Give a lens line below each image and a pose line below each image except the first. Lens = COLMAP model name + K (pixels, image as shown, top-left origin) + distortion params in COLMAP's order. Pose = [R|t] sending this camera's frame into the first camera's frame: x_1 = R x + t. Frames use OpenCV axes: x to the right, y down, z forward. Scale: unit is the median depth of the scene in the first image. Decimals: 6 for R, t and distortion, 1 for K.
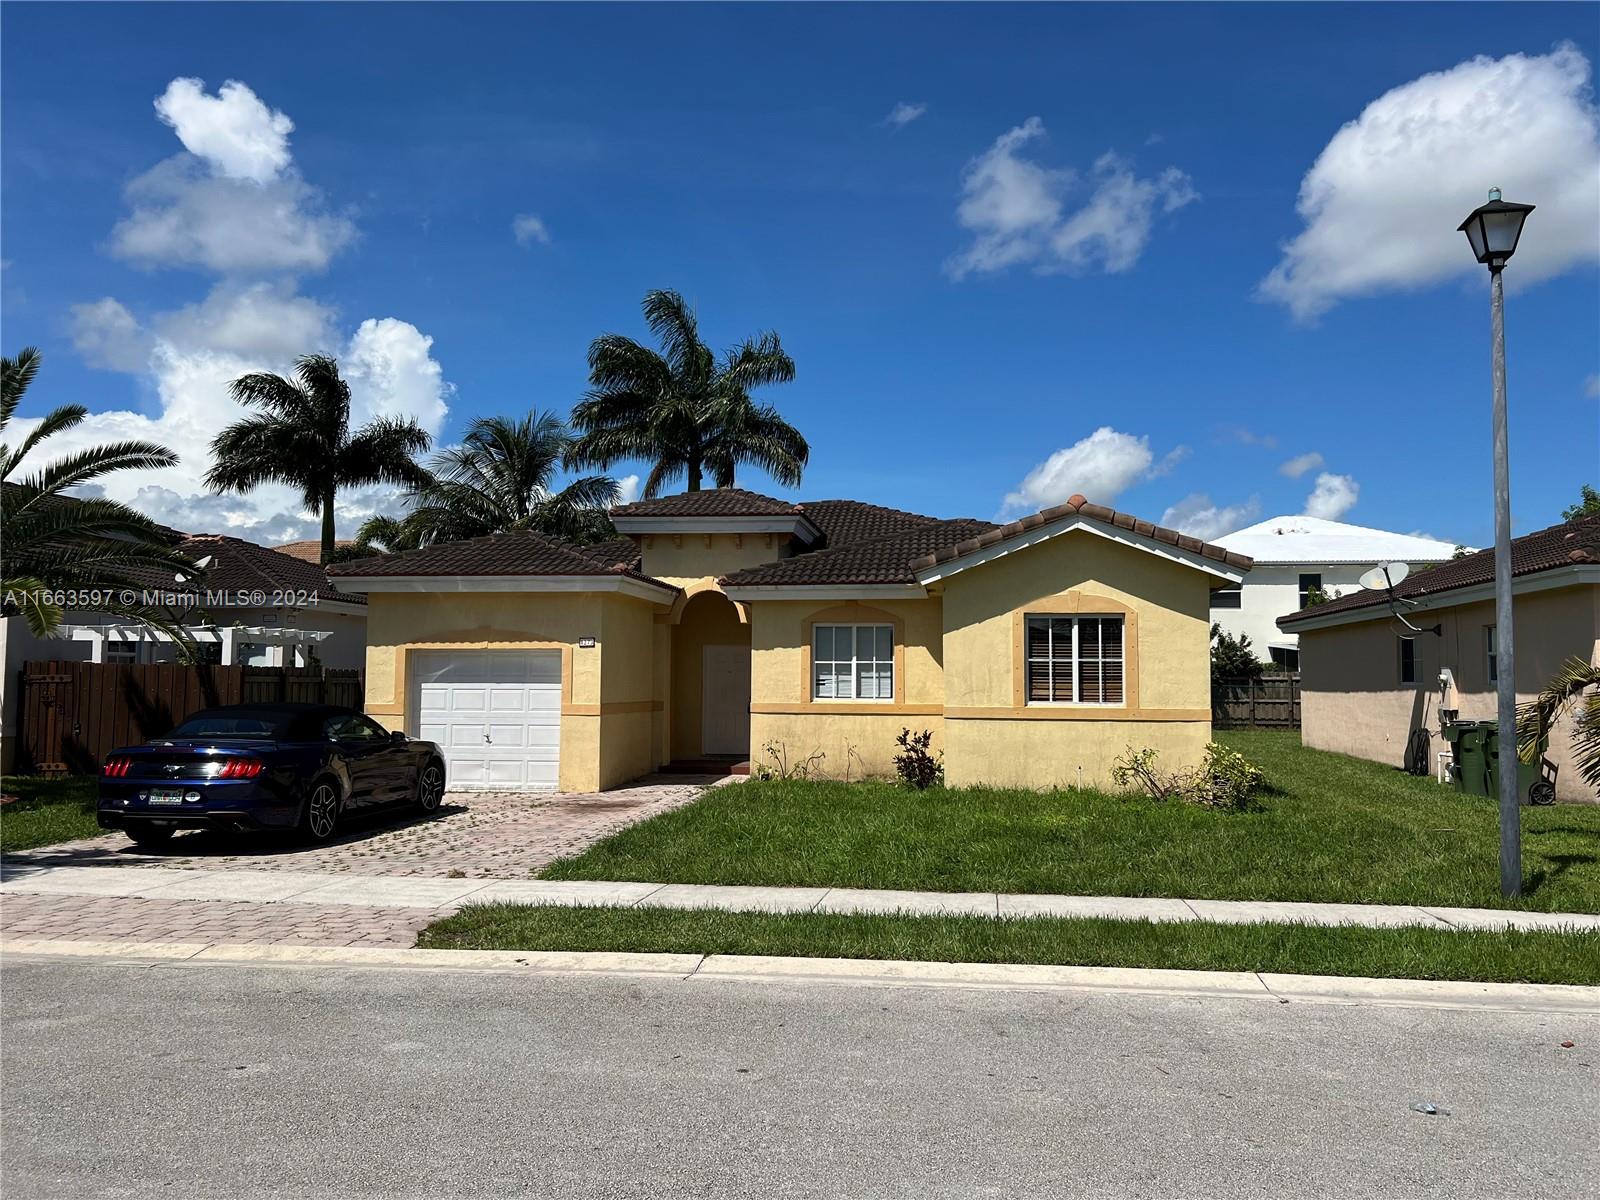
lens RADIAL K [[1208.1, 0, 799.1], [0, 1208.1, 604.4], [0, 0, 1]] dist [0.028902, -0.015853]
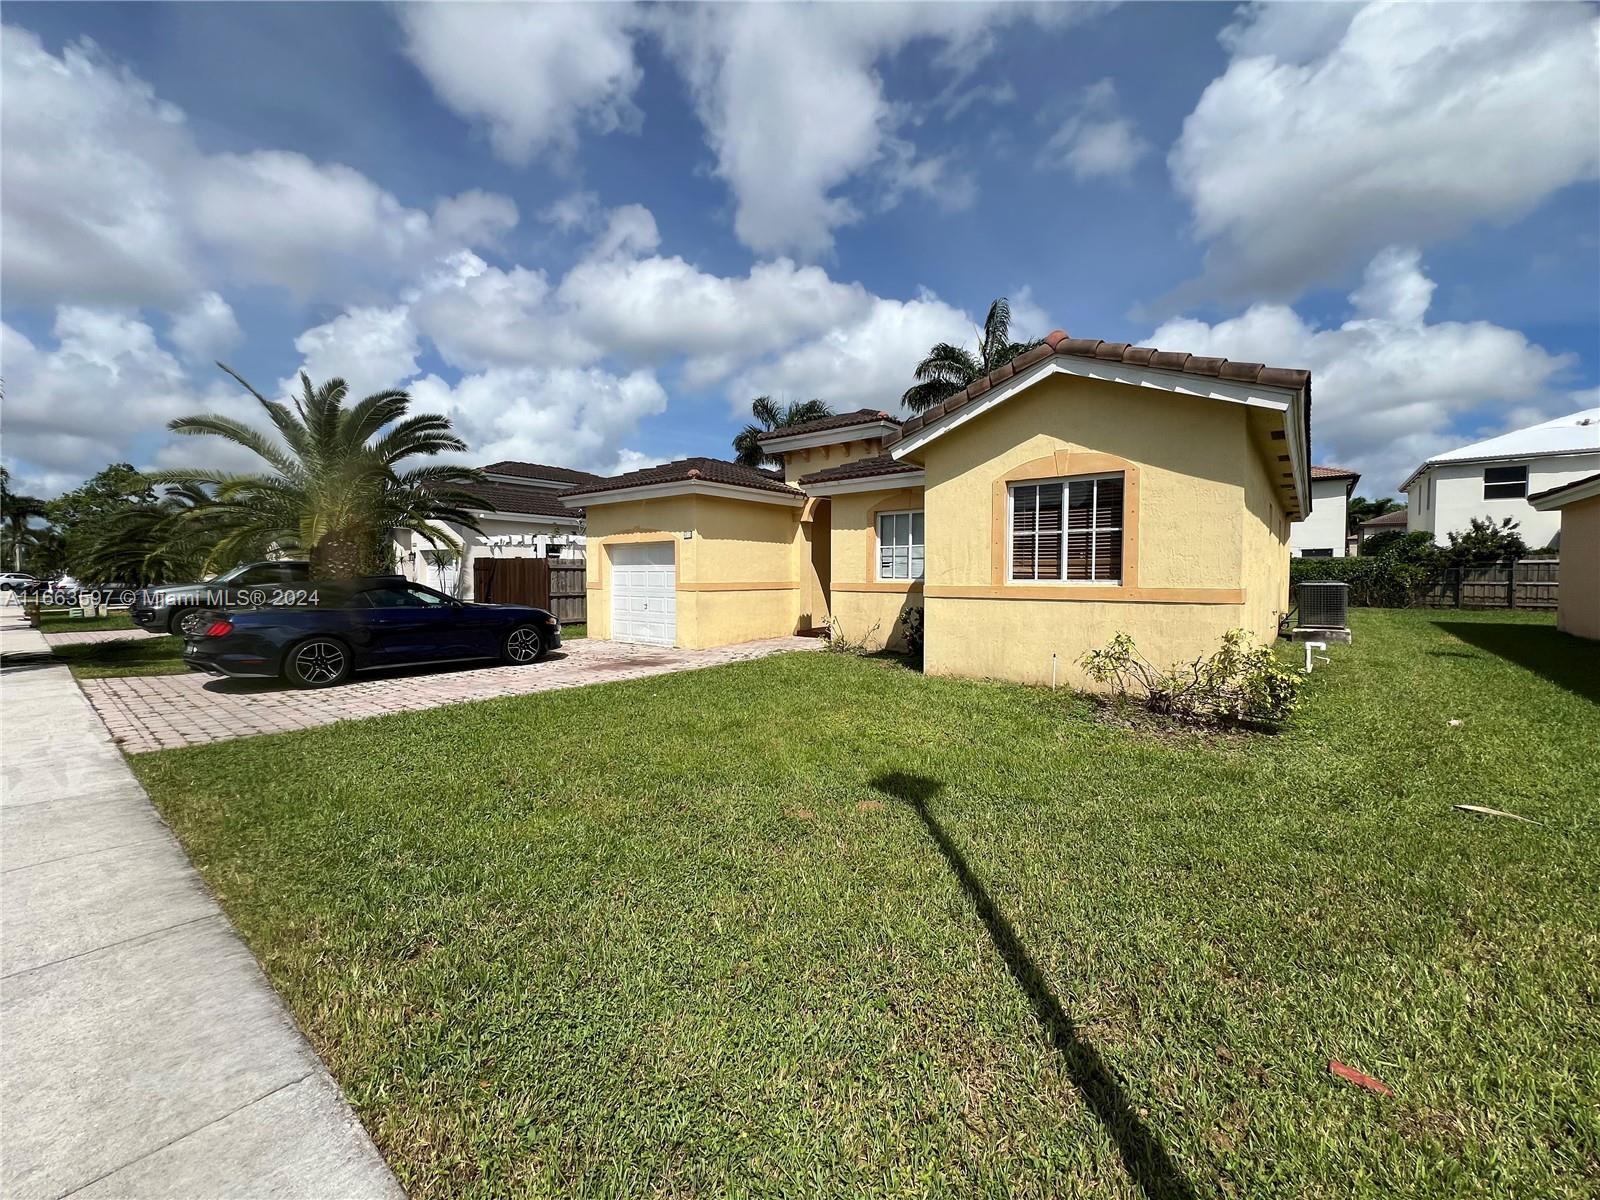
lens RADIAL K [[640.2, 0, 795.1], [0, 640.2, 594.7], [0, 0, 1]] dist [-0.000654, 0.000562]
pose [[0.854455, 0.013421, -0.519352, 0.300870], [0.037739, 0.995422, 0.087814, 0.043105], [0.518153, -0.094633, 0.850036, 0.505021]]
